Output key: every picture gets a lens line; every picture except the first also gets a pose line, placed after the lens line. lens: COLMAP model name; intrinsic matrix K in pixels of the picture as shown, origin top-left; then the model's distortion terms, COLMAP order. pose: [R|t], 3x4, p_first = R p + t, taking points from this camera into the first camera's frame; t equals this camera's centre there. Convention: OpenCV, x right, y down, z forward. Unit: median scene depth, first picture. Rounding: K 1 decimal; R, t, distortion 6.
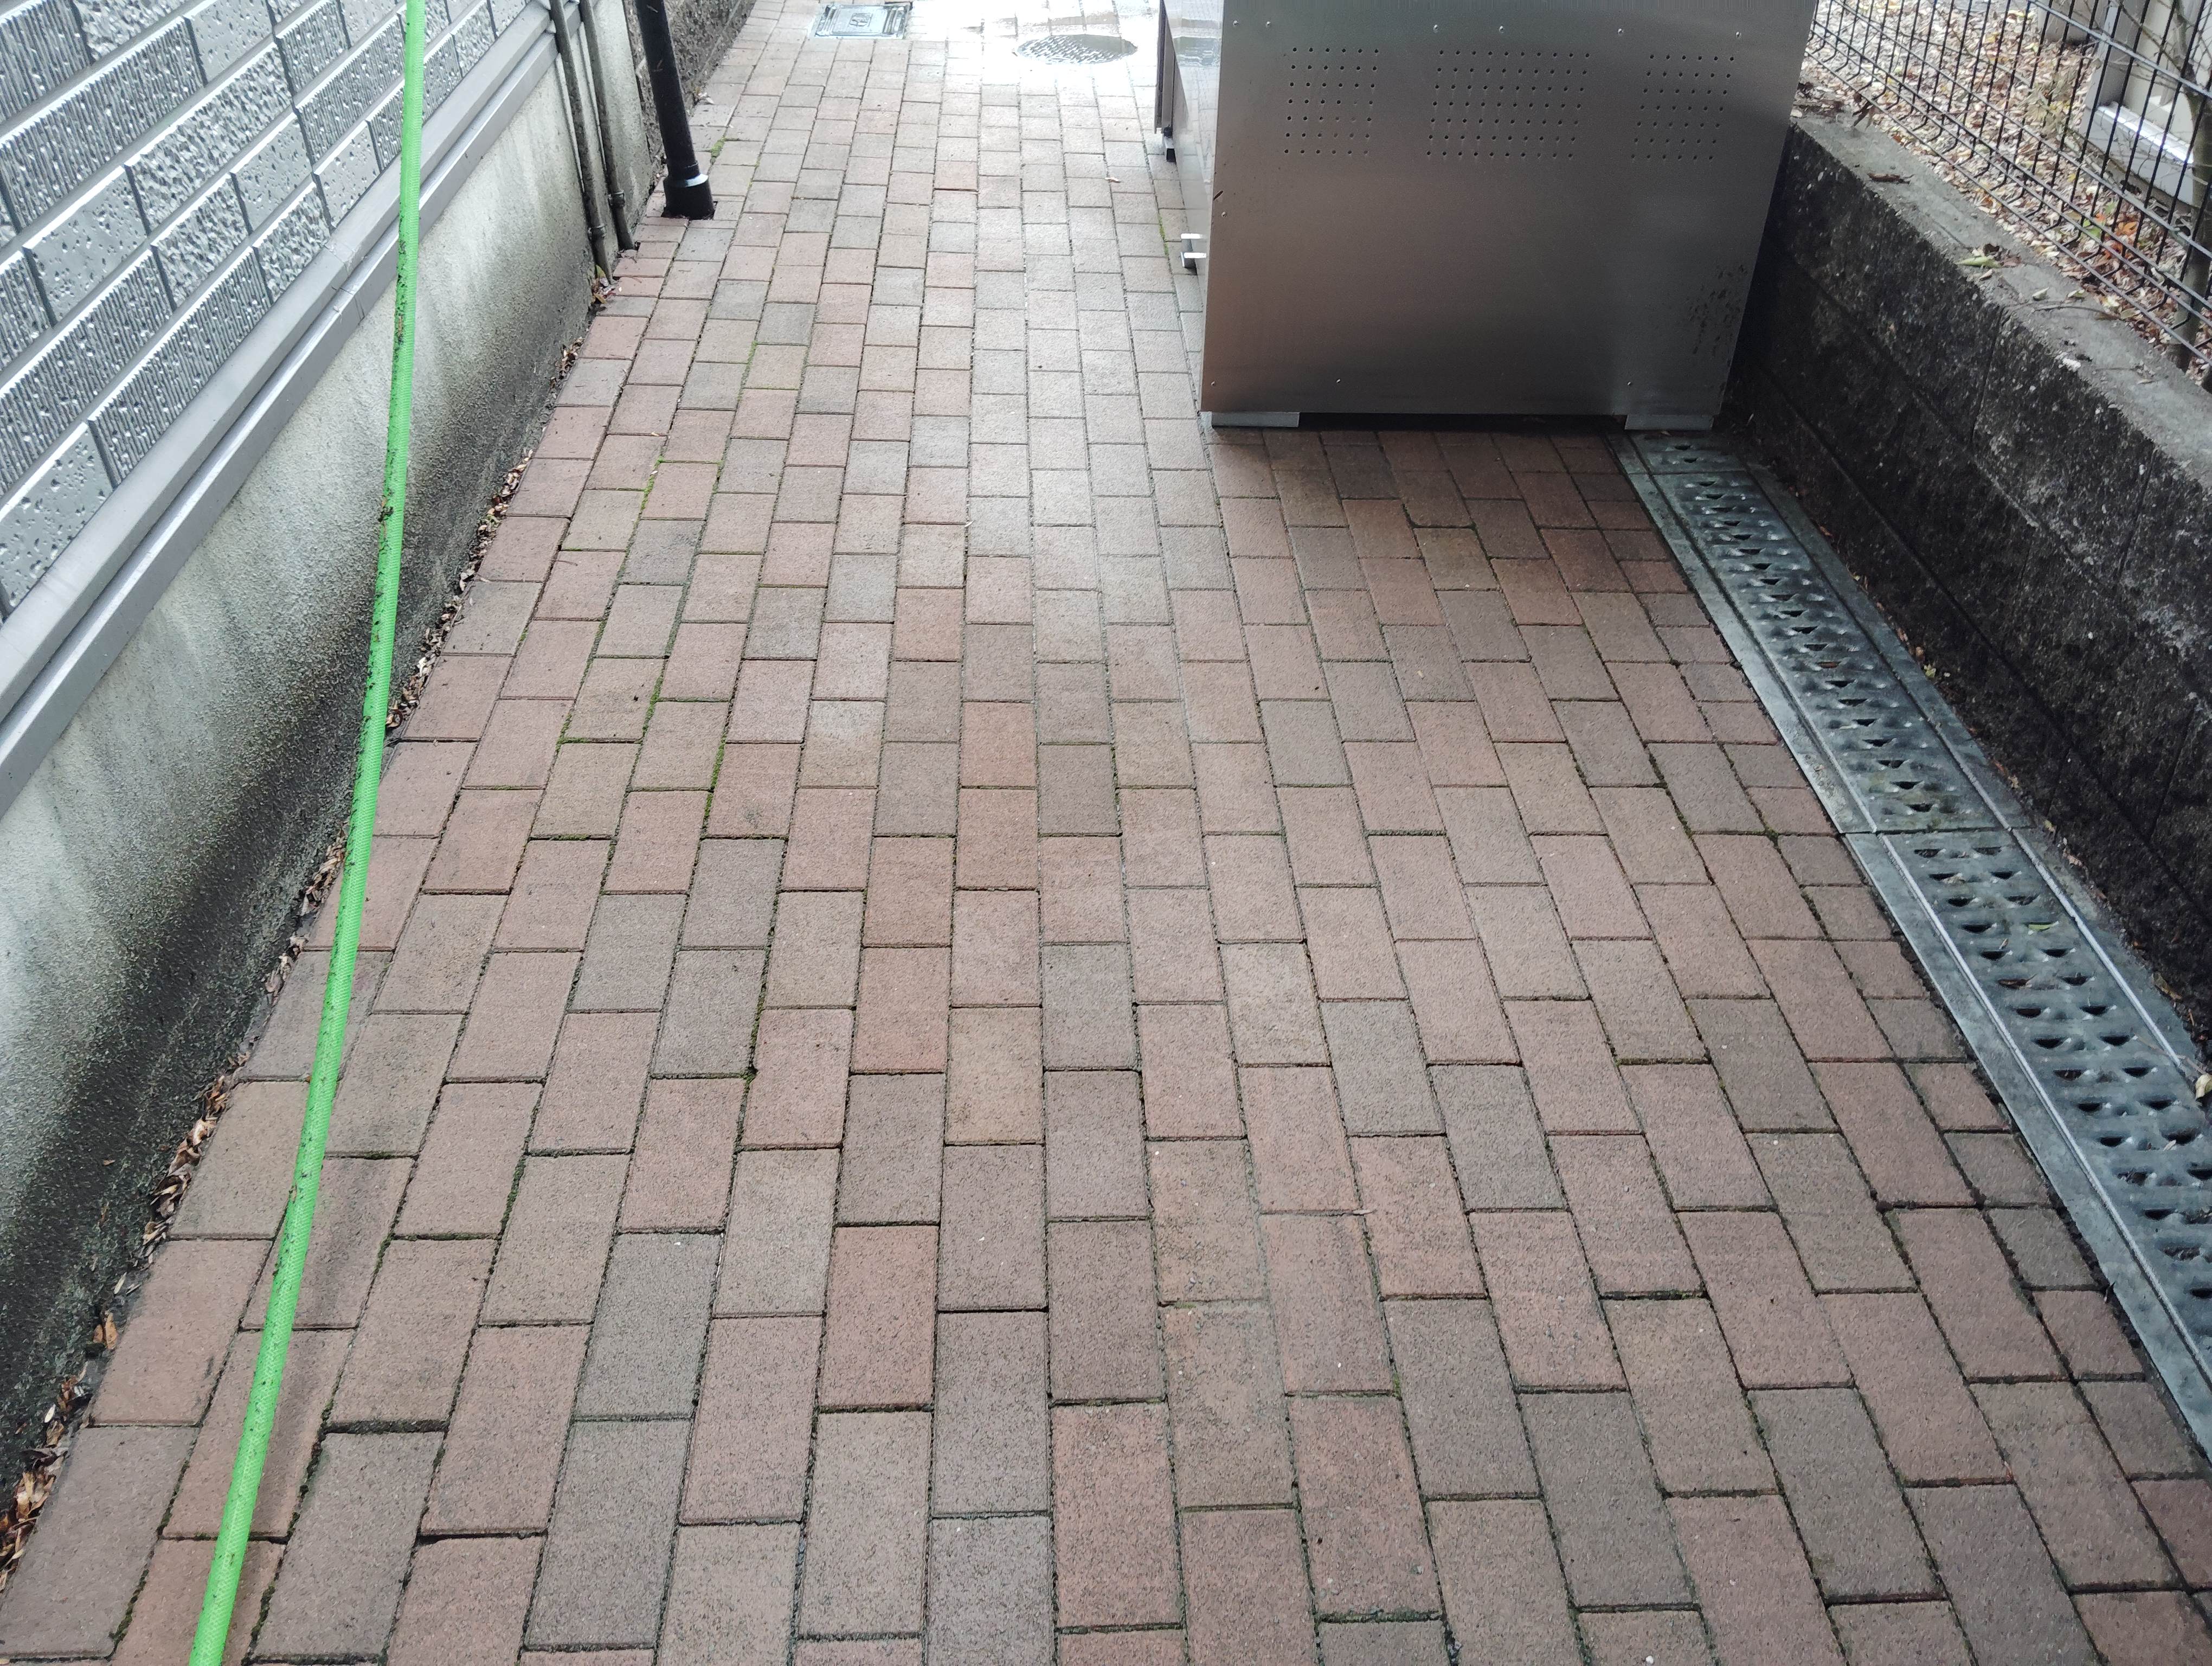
lens RADIAL K [[1808.0, 0, 1106.0], [0, 1808.0, 833.0], [0, 0, 1]] dist [0.084762, -0.163263]
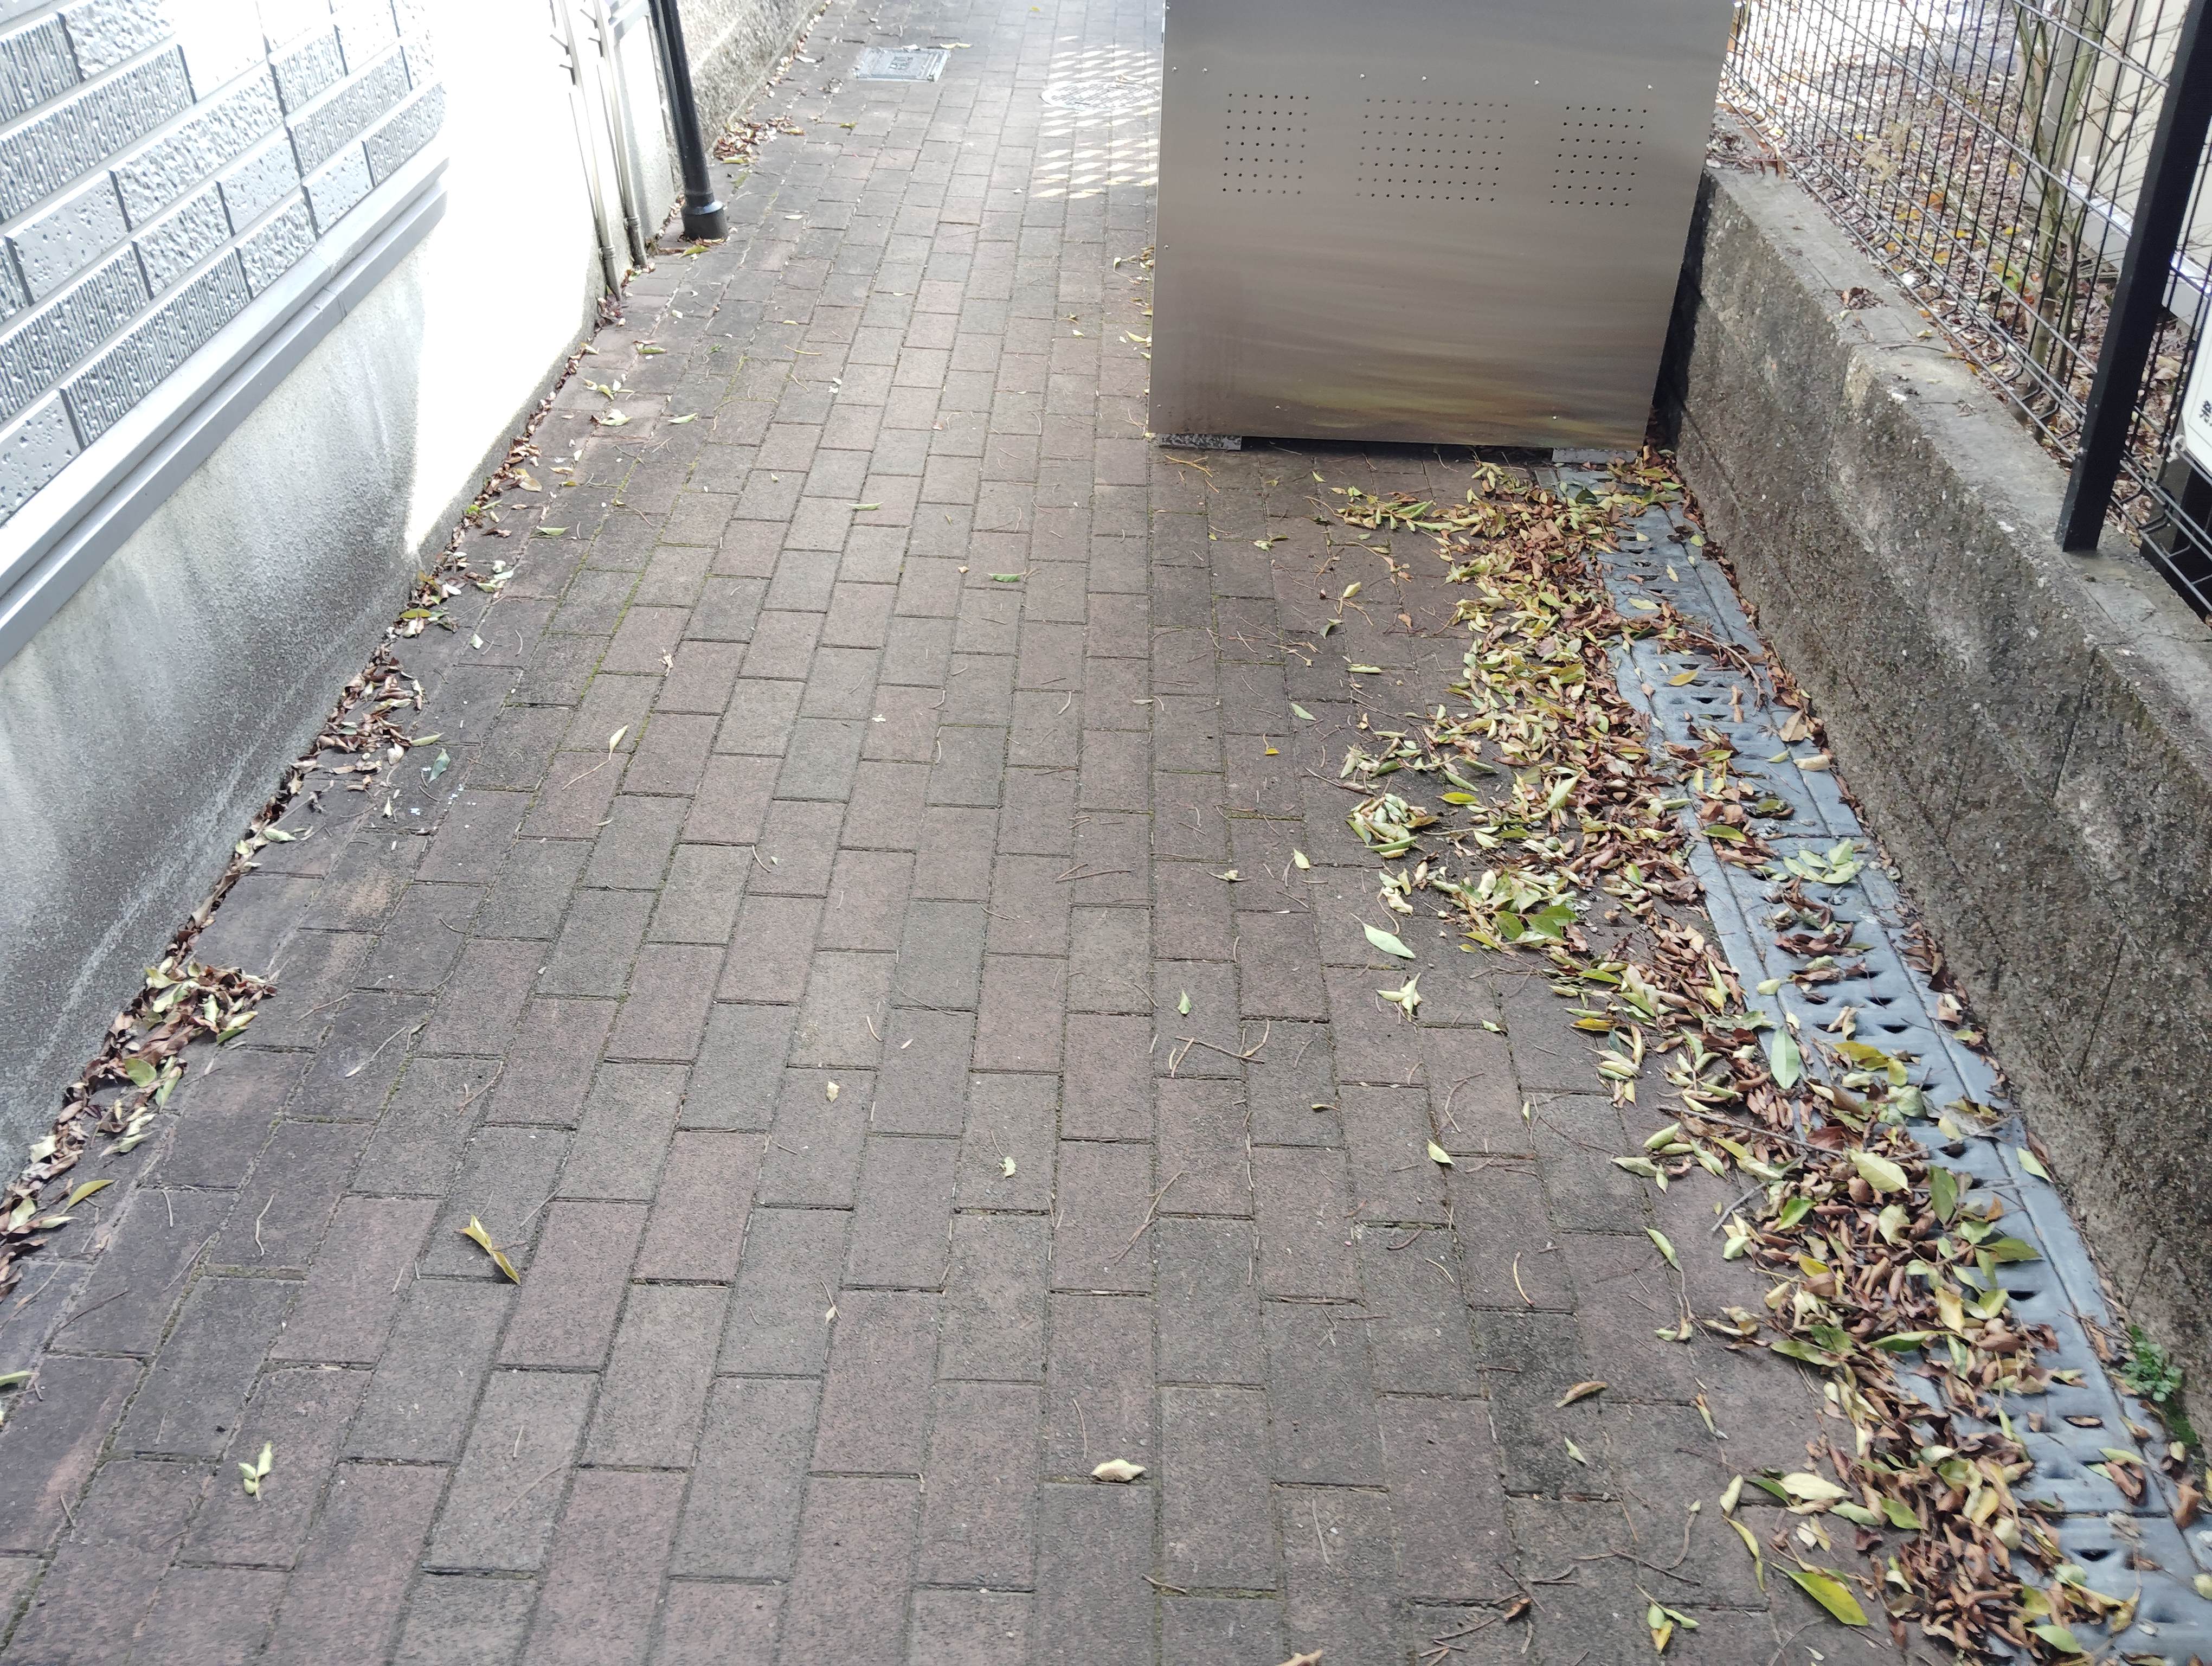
lens RADIAL K [[1825.8, 0, 1106.0], [0, 1825.8, 833.0], [0, 0, 1]] dist [0.091060, -0.174839]
pose [[0.997731, 0.040952, -0.053446, 0.154918], [-0.042383, 0.998765, -0.025916, 0.049775], [0.052319, 0.028123, 0.998234, -0.104085]]
